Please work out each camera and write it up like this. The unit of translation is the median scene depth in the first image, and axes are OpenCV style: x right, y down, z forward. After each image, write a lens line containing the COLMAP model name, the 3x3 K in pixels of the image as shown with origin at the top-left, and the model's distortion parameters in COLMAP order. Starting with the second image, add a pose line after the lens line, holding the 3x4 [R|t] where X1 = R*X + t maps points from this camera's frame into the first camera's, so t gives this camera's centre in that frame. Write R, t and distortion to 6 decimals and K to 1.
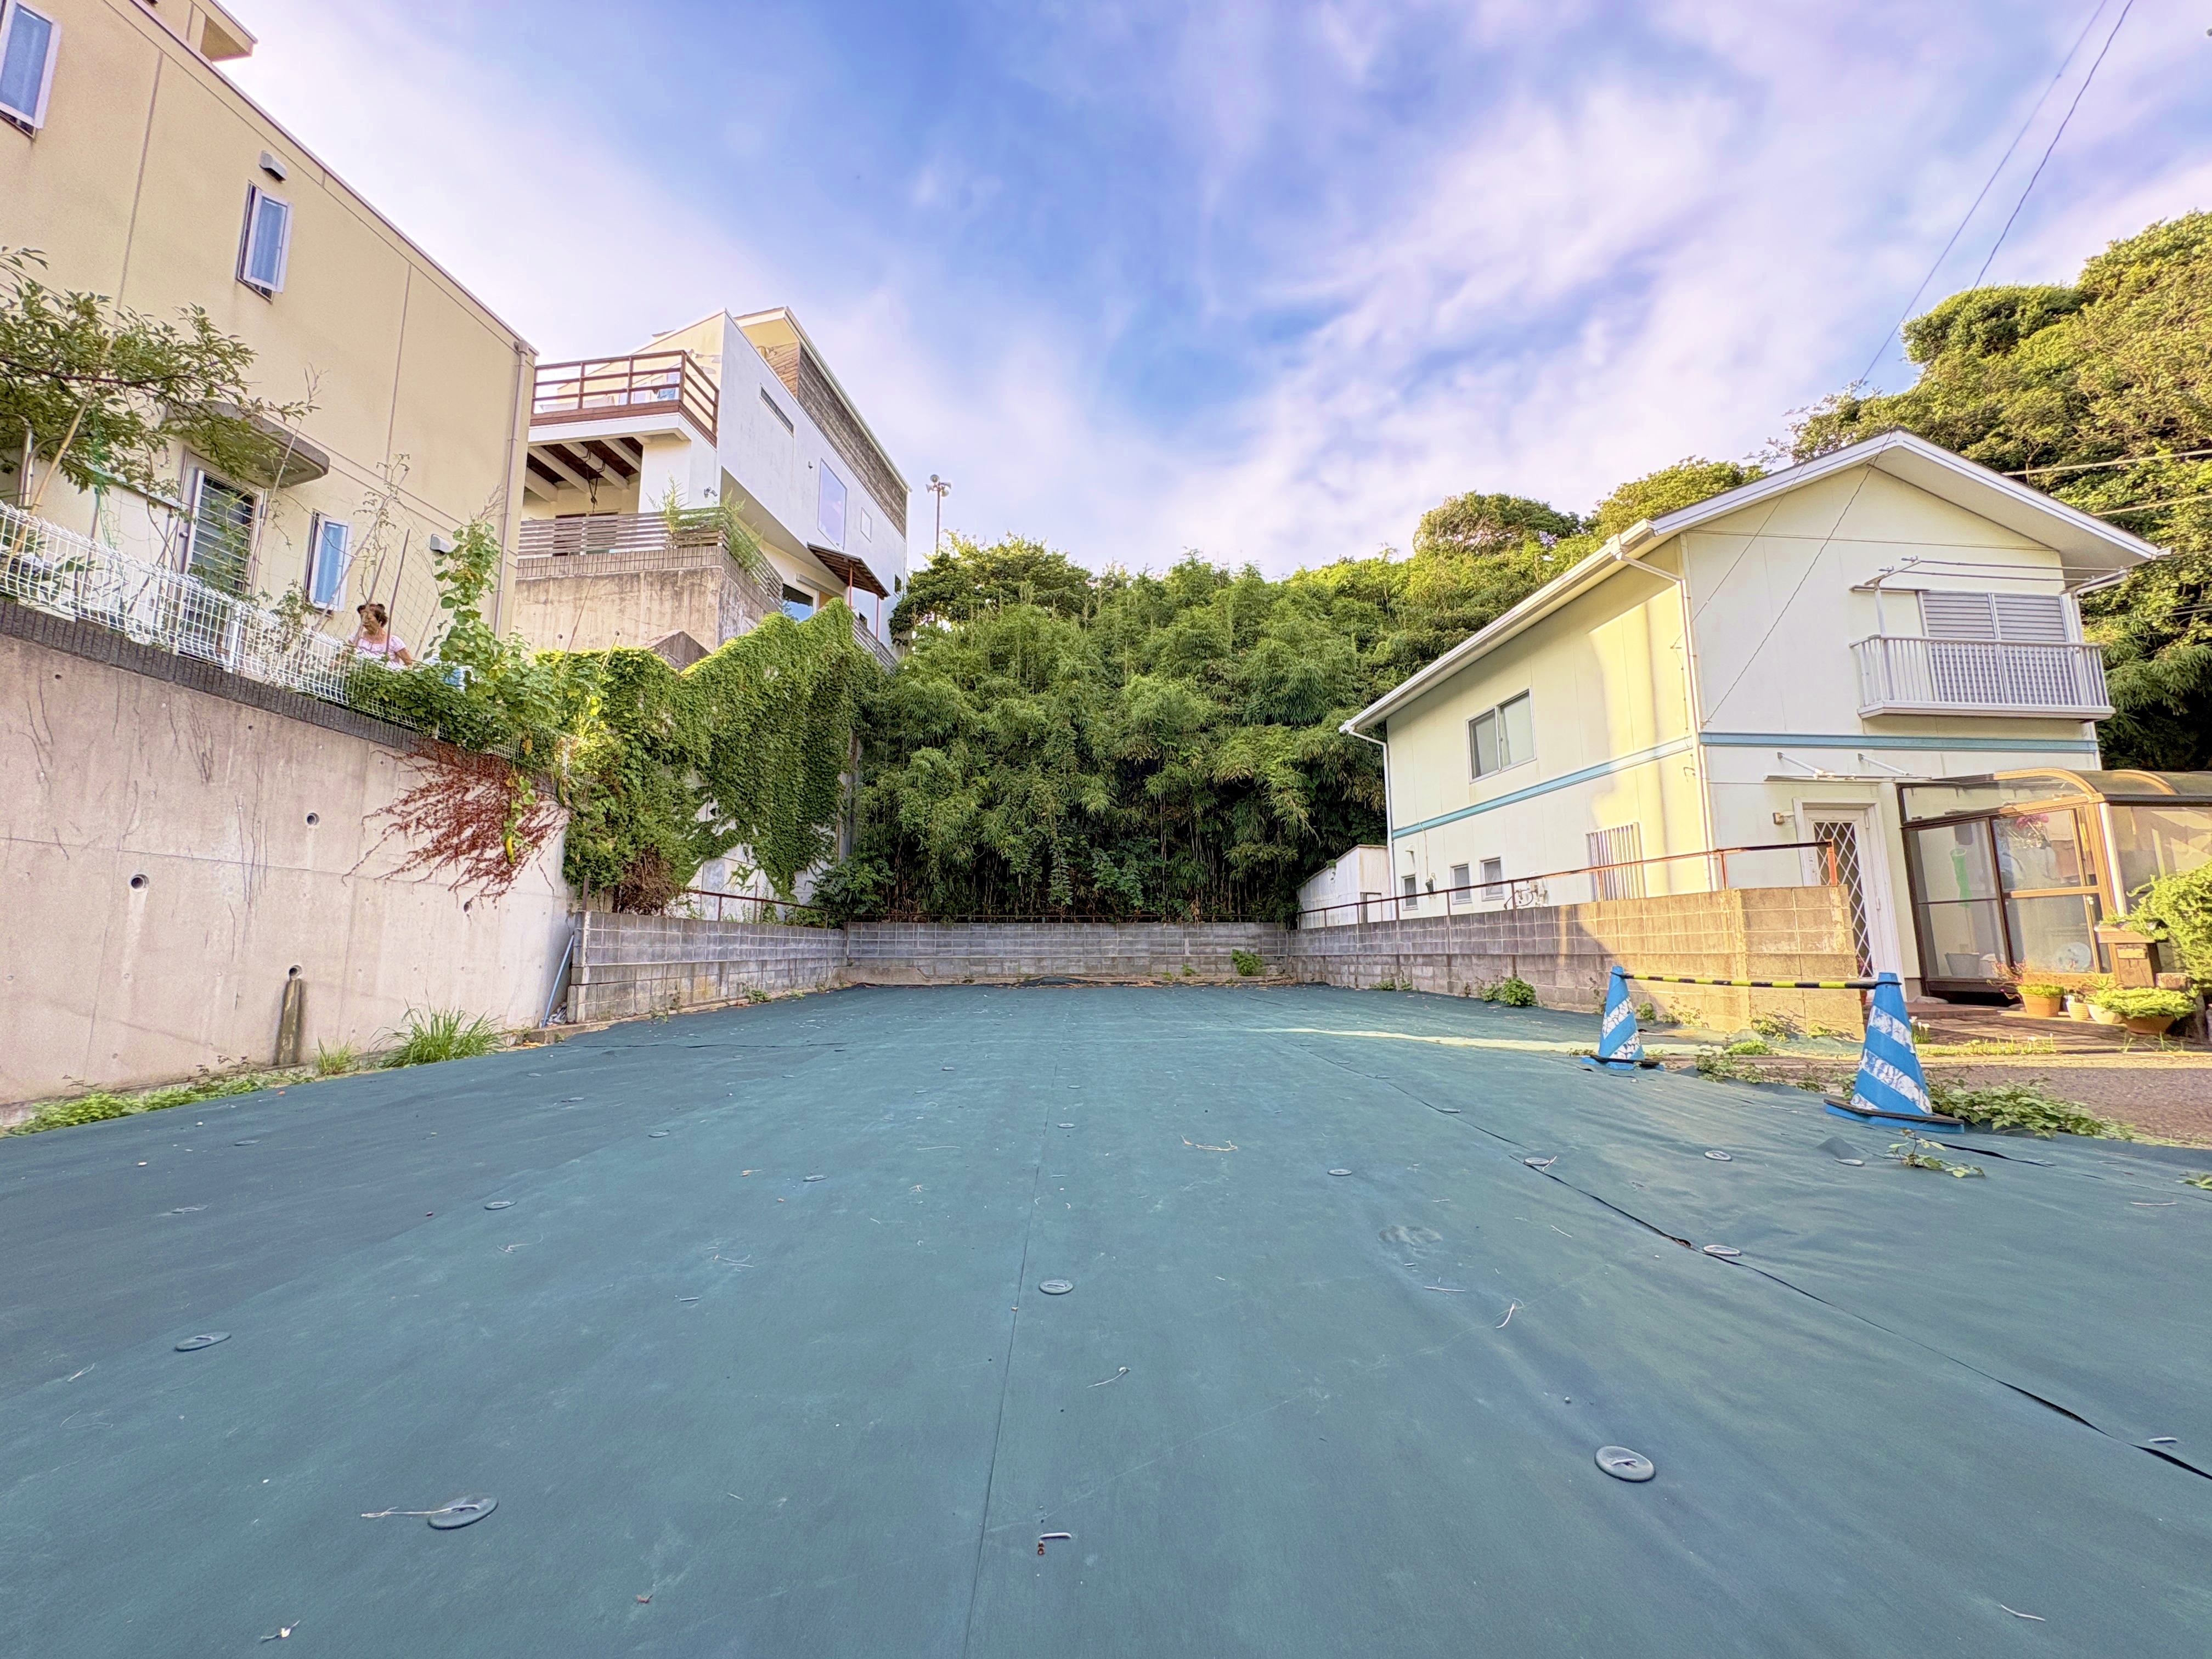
lens RADIAL K [[880.1, 0, 1104.8], [0, 880.1, 824.1], [0, 0, 1]] dist [0.007707, -0.000334]
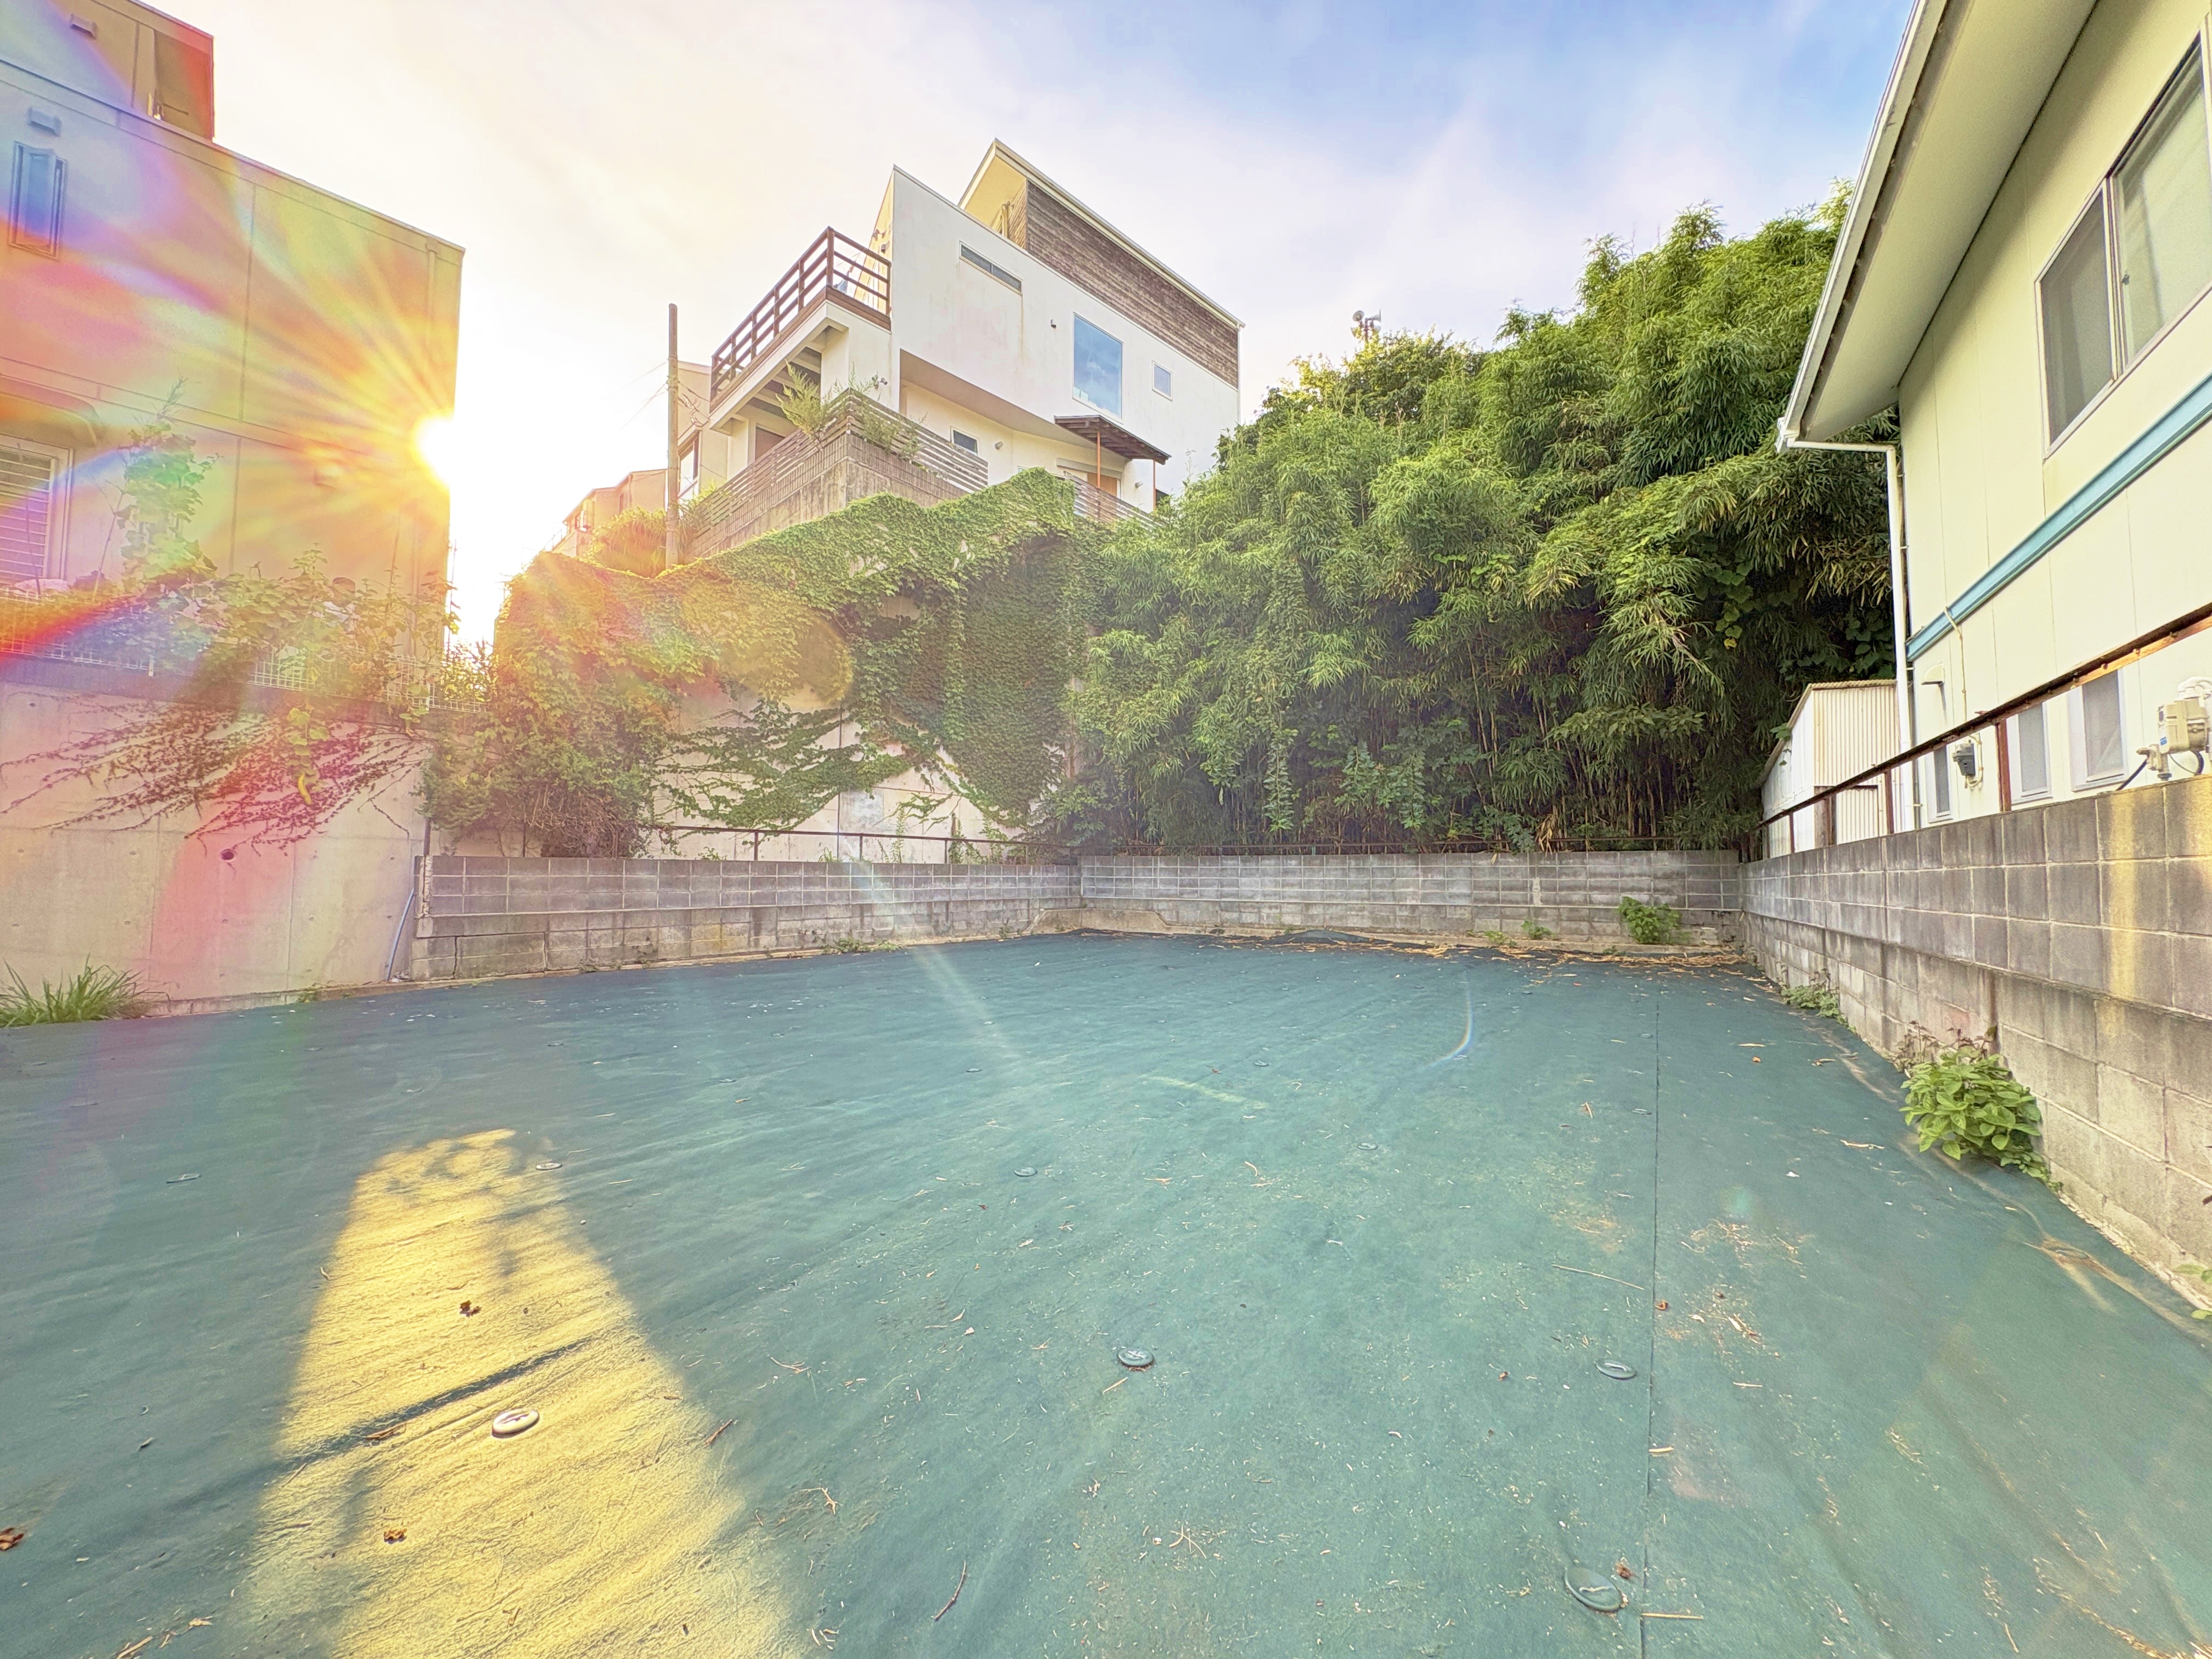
lens RADIAL K [[880.1, 0, 1104.8], [0, 880.1, 824.1], [0, 0, 1]] dist [0.007707, -0.000334]
pose [[0.790526, -0.029846, -0.611701, 0.365837], [0.080756, 0.995170, 0.055808, 0.053608], [0.607081, -0.093516, 0.789118, 0.529848]]
